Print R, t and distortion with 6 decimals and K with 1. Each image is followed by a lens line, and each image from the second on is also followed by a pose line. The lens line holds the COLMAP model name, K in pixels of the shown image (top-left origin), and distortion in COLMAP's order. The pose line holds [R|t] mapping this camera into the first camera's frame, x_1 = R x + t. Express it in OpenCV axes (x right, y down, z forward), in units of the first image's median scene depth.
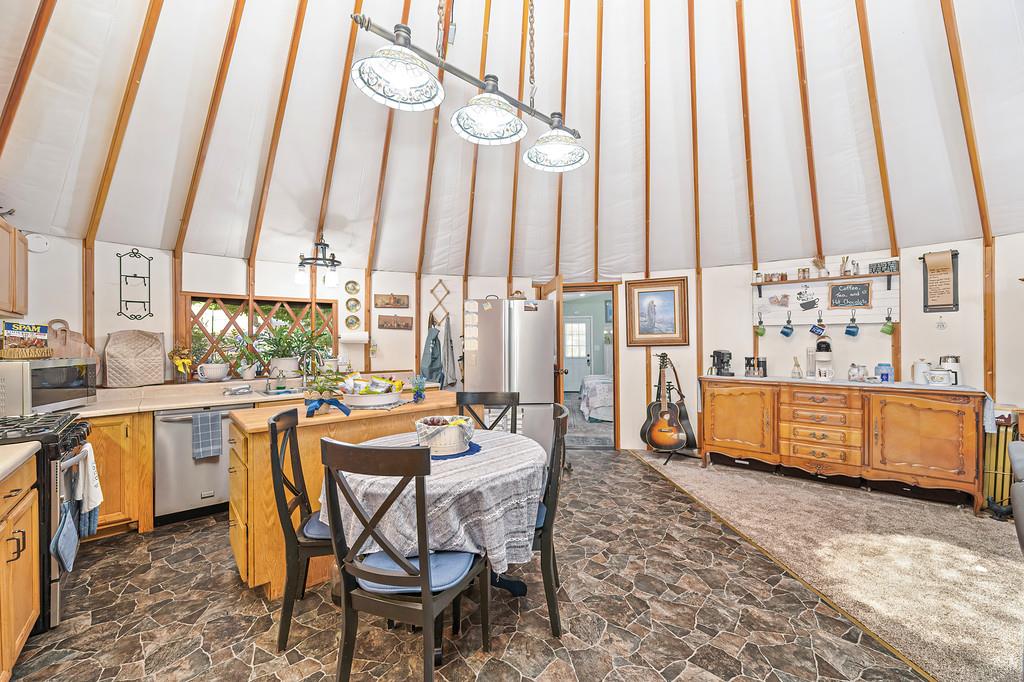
lens RADIAL K [[404.7, 0, 510.1], [0, 404.7, 342.0], [0, 0, 1]] dist [-0.007774, -0.000009]
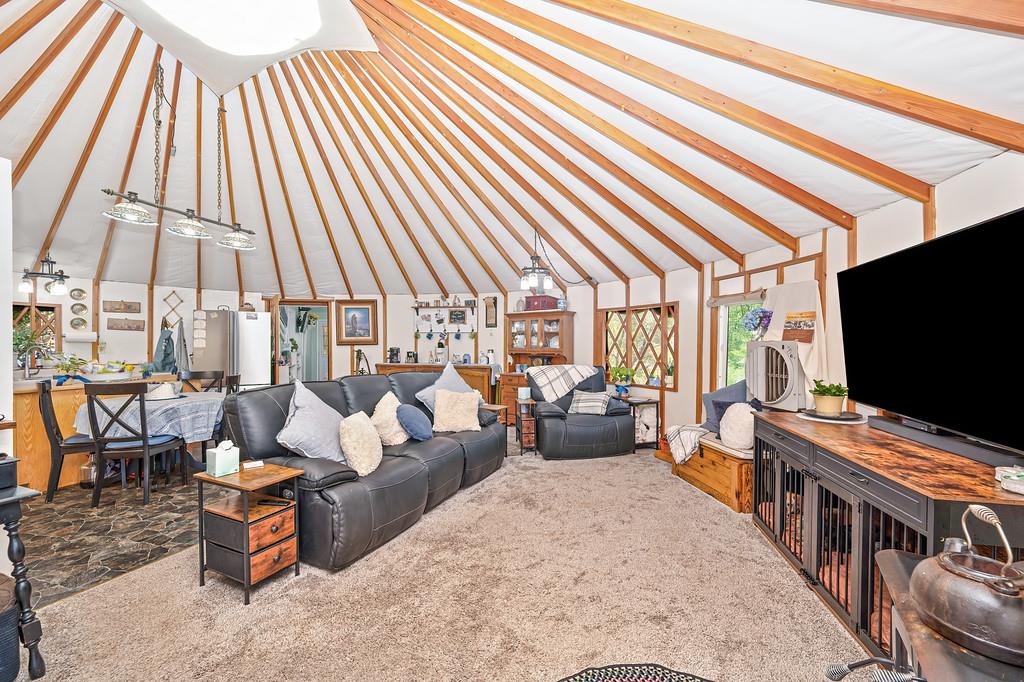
lens RADIAL K [[404.7, 0, 511.9], [0, 404.7, 345.2], [0, 0, 1]] dist [-0.007774, -0.000009]
pose [[0.881067, 0.002361, 0.472986, 0.187489], [-0.005664, 0.999969, 0.005560, 0.000226], [-0.472958, -0.007577, 0.881053, -0.687539]]
